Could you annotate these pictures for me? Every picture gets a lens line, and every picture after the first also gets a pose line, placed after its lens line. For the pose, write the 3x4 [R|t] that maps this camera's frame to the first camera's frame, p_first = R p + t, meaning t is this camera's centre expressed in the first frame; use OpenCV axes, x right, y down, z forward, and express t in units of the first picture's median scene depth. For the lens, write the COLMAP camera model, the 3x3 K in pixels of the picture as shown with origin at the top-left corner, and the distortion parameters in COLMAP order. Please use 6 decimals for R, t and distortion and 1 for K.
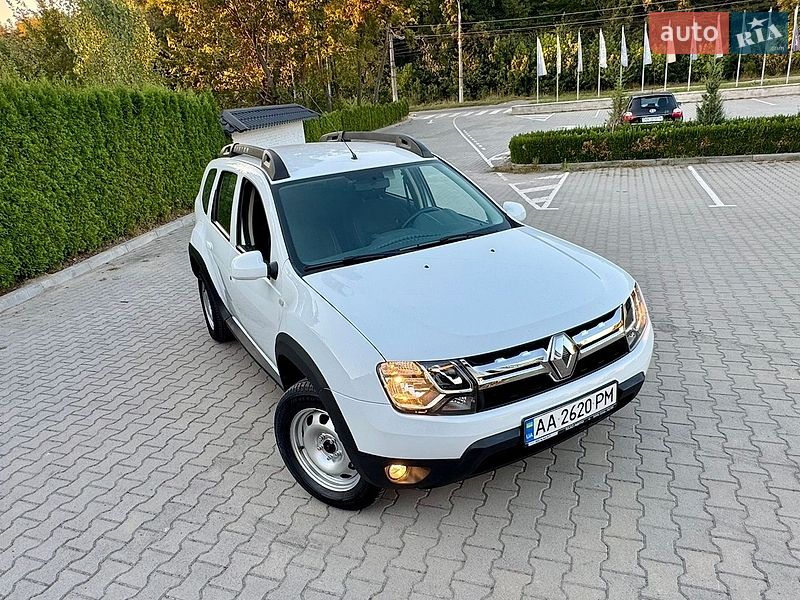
lens RADIAL K [[555.0, 0, 398.9], [0, 555.0, 297.9], [0, 0, 1]] dist [-0.003558, -0.000680]
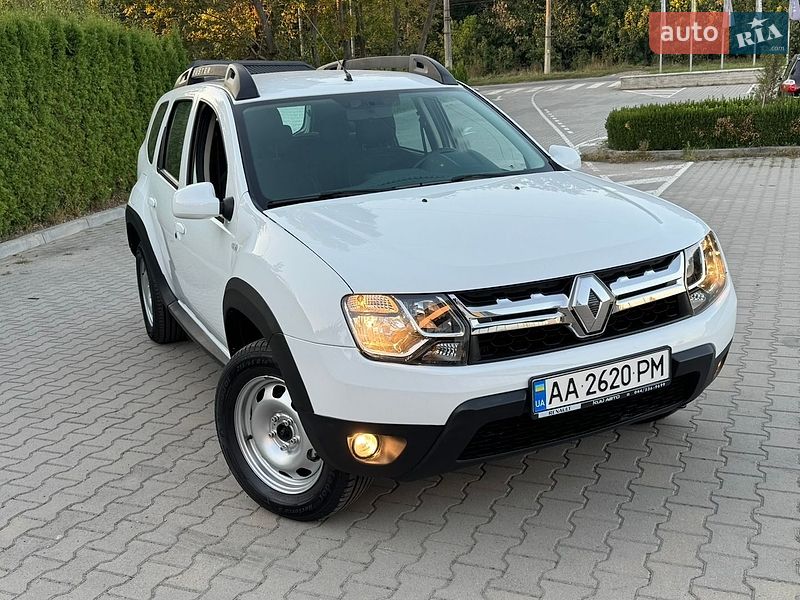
lens RADIAL K [[824.0, 0, 400.0], [0, 824.0, 300.0], [0, 0, 1]] dist [0.197655, -0.415619]
pose [[0.997572, 0.039405, -0.057414, 0.067264], [-0.043611, 0.996307, -0.073959, 0.128348], [0.054288, 0.076284, 0.995607, -0.092689]]
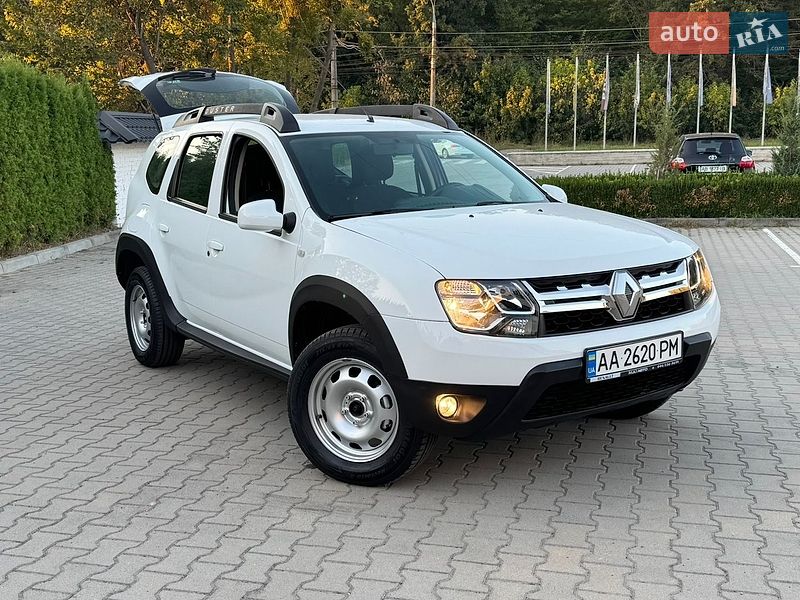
lens RADIAL K [[875.4, 0, 394.7], [0, 875.4, 299.5], [0, 0, 1]] dist [0.192897, -0.391268]
pose [[0.995392, 0.054266, 0.079061, -0.141503], [-0.040247, 0.984760, -0.169200, 0.254235], [-0.087038, 0.165238, 0.982406, -0.294681]]
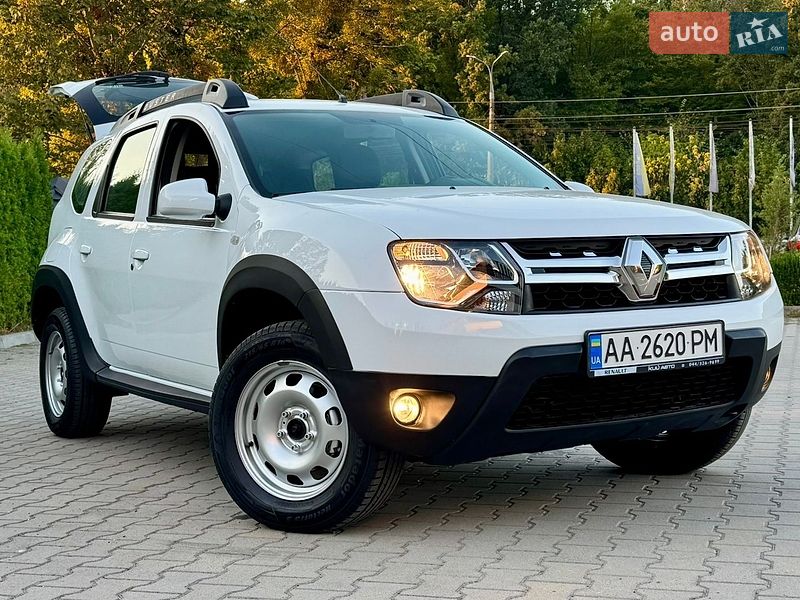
lens RADIAL K [[1142.5, 0, 400.7], [0, 1142.5, 302.3], [0, 0, 1]] dist [0.147693, -0.134193]
pose [[0.997814, 0.058553, 0.030648, -0.040571], [-0.047090, 0.955278, -0.291934, 0.396136], [-0.046371, 0.289853, 0.955947, -0.266132]]
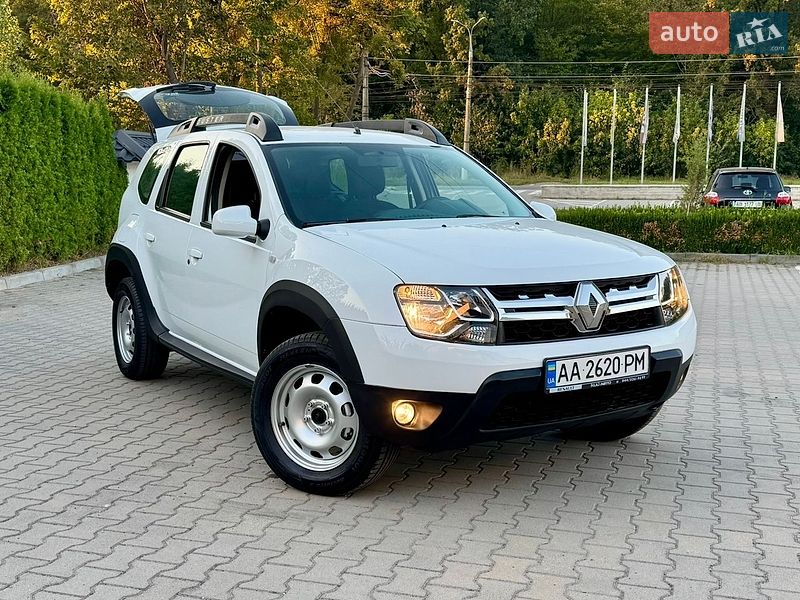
lens RADIAL K [[911.4, 0, 400.0], [0, 911.4, 300.0], [0, 0, 1]] dist [0.186683, -0.359672]
pose [[0.995250, 0.084505, 0.048342, -0.064611], [-0.072862, 0.975871, -0.205832, 0.288474], [-0.064569, 0.201331, 0.977393, -0.324534]]
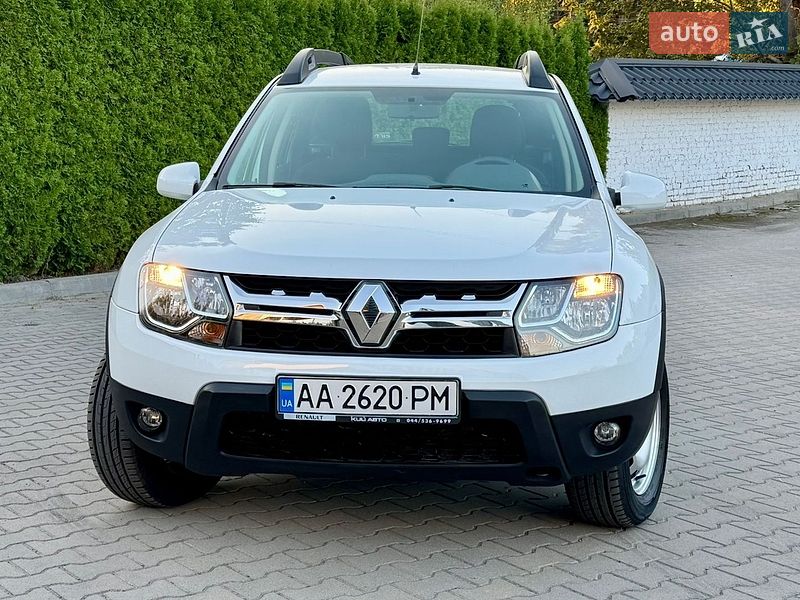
lens RADIAL K [[1238.5, 0, 400.0], [0, 1238.5, 300.0], [0, 0, 1]] dist [0.168125, -0.082059]
pose [[0.835209, 0.181324, -0.519180, 0.745486], [-0.262993, 0.960821, -0.087511, 0.142286], [0.482971, 0.209631, 0.850173, -0.203662]]
